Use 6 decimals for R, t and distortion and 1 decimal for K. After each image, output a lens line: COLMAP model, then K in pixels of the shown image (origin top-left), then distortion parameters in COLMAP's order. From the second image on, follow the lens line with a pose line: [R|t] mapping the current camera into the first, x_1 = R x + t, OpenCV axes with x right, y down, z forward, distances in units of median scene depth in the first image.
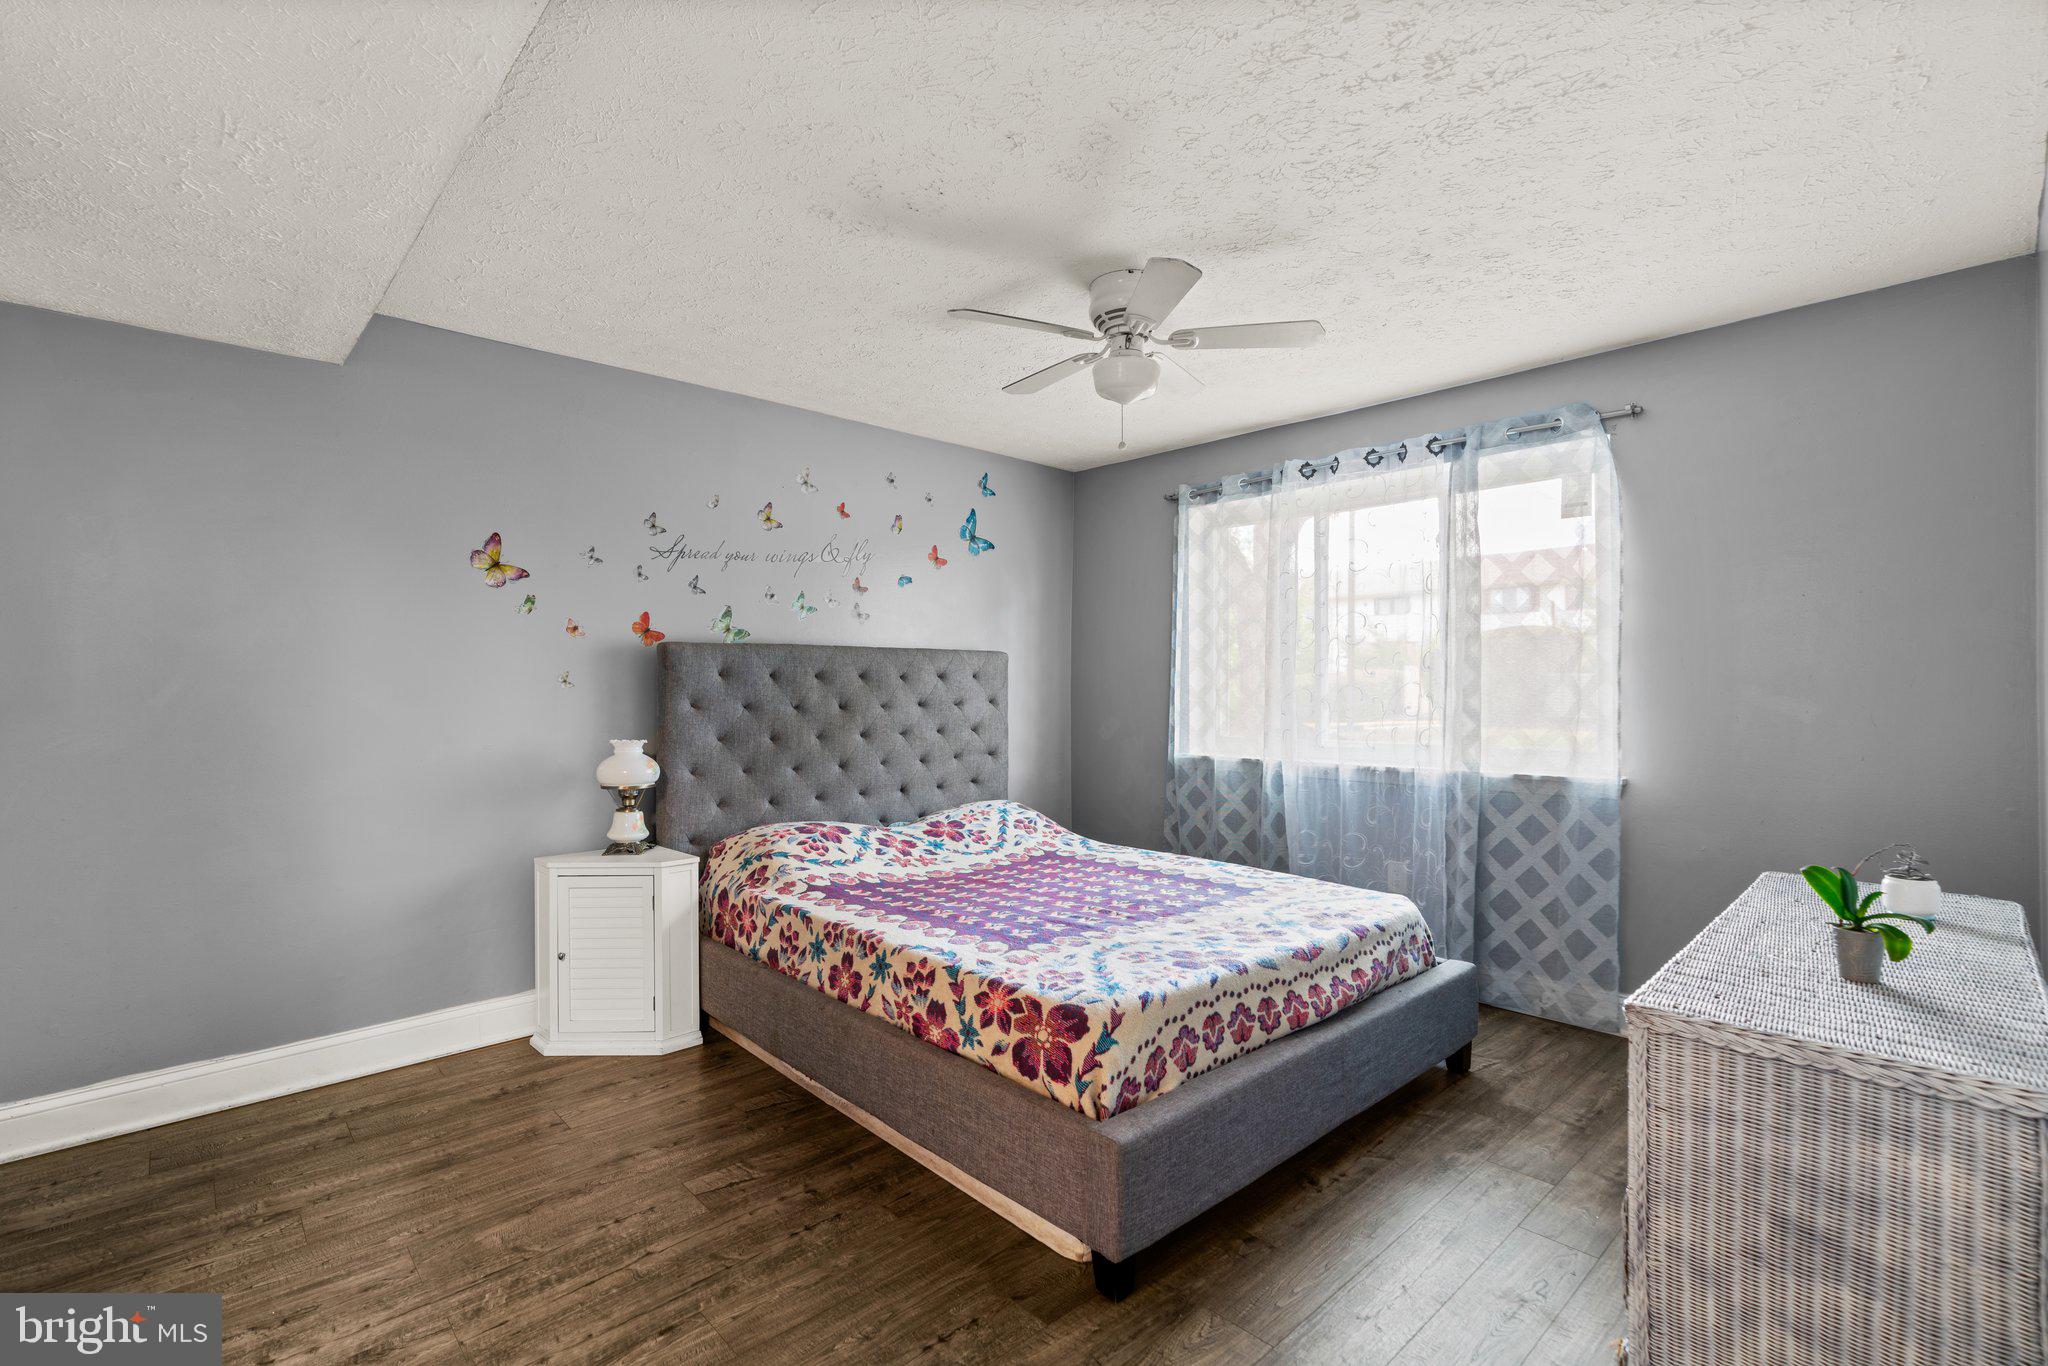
lens RADIAL K [[920.2, 0, 1024.0], [0, 920.2, 683.0], [0, 0, 1]] dist [-0.002793, -0.000032]
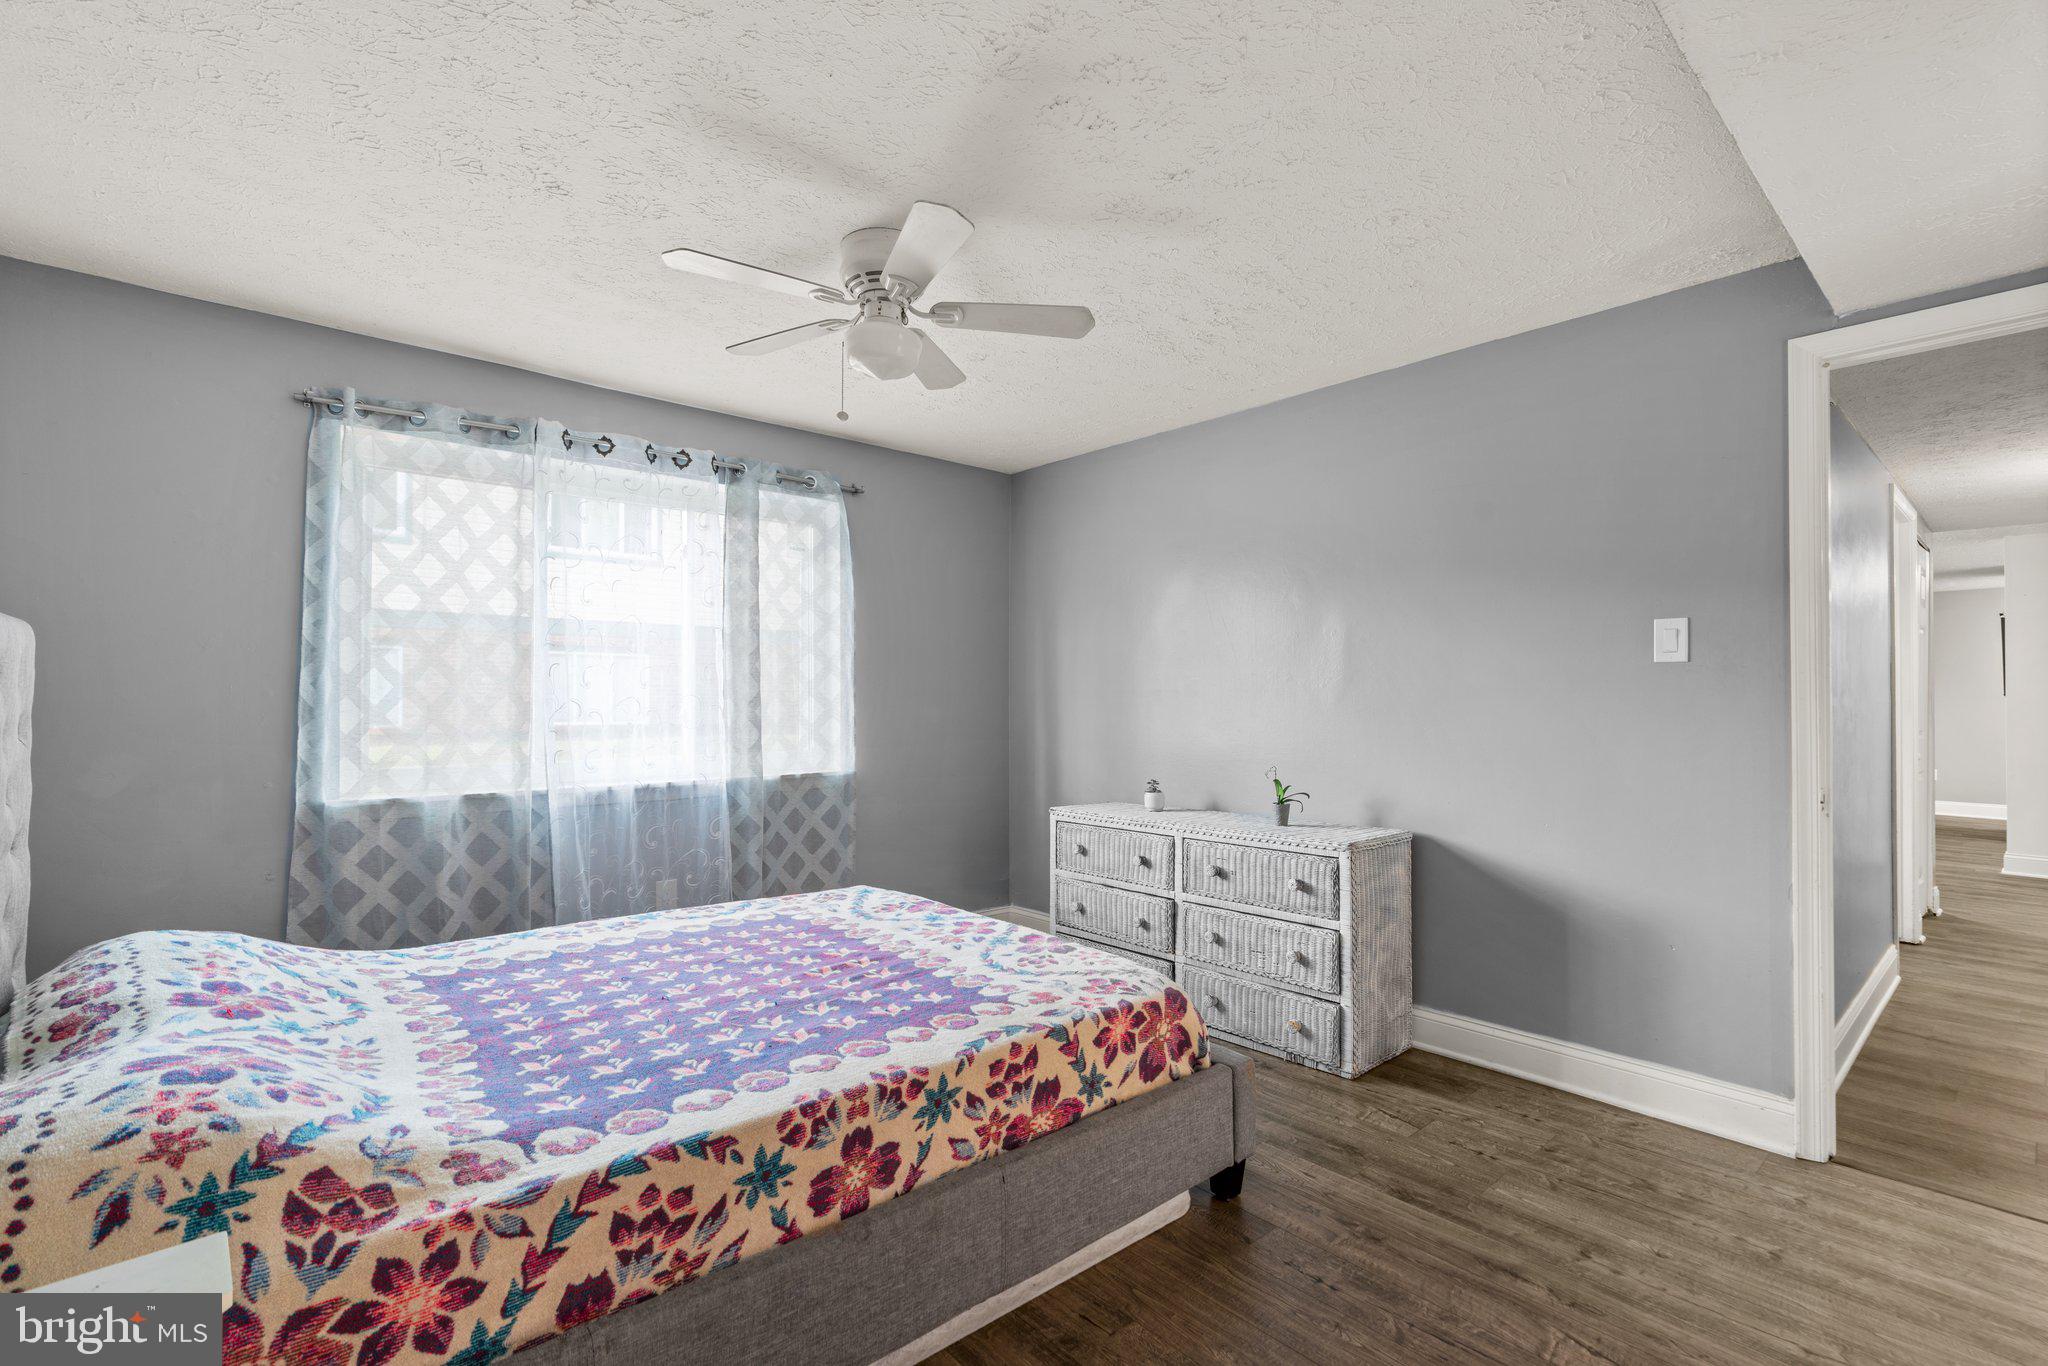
lens RADIAL K [[924.5, 0, 1026.4], [0, 924.5, 693.1], [0, 0, 1]] dist [-0.001340, 0.000267]
pose [[0.031680, 0.008135, 0.999465, -0.799857], [-0.006098, 0.999950, -0.007946, 0.005534], [-0.999479, -0.005843, 0.031728, 0.860327]]
